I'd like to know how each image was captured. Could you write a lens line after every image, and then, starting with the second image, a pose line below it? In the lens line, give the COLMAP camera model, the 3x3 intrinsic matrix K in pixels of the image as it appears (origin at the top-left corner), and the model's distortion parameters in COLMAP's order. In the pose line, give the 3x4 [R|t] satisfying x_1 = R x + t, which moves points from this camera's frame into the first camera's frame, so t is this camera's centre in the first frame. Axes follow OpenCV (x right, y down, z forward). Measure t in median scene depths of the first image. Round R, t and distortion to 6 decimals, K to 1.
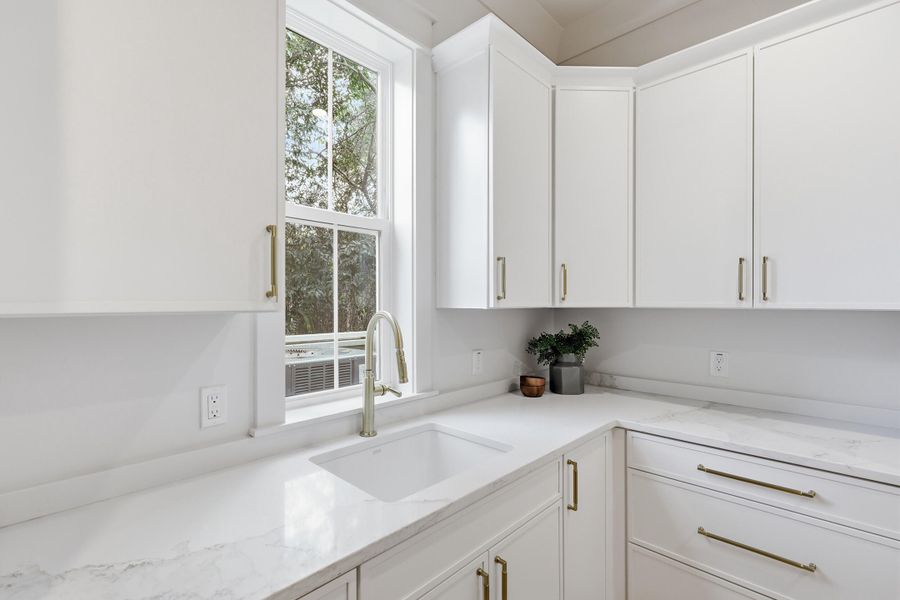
lens RADIAL K [[408.3, 0, 446.4], [0, 408.3, 302.2], [0, 0, 1]] dist [-0.000452, -0.000048]
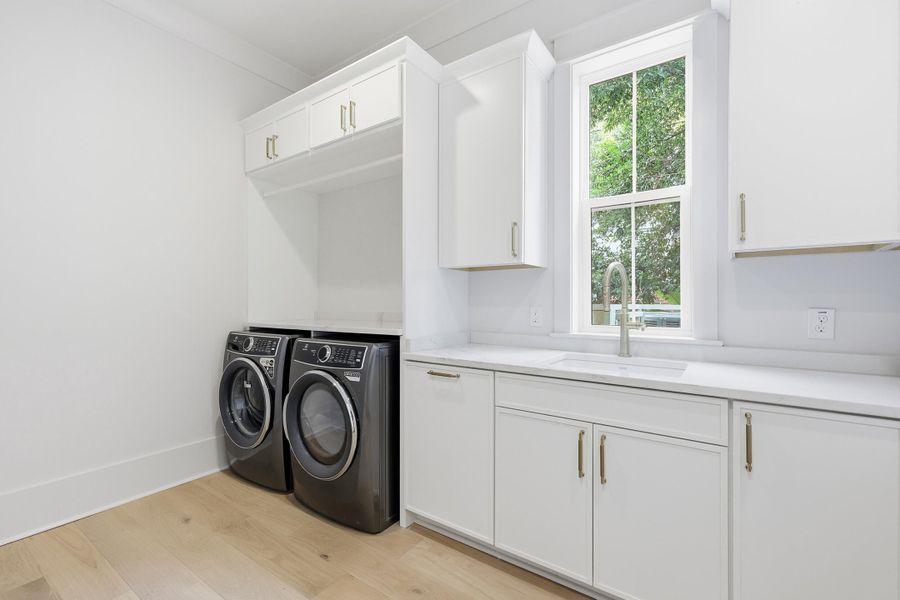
lens RADIAL K [[391.9, 0, 444.1], [0, 391.9, 297.8], [0, 0, 1]] dist [0.002023, 0.000367]
pose [[0.141428, -0.004373, -0.989939, 0.928016], [-0.000931, 0.999989, -0.004550, 0.128308], [0.989948, 0.001565, 0.141423, 0.215423]]
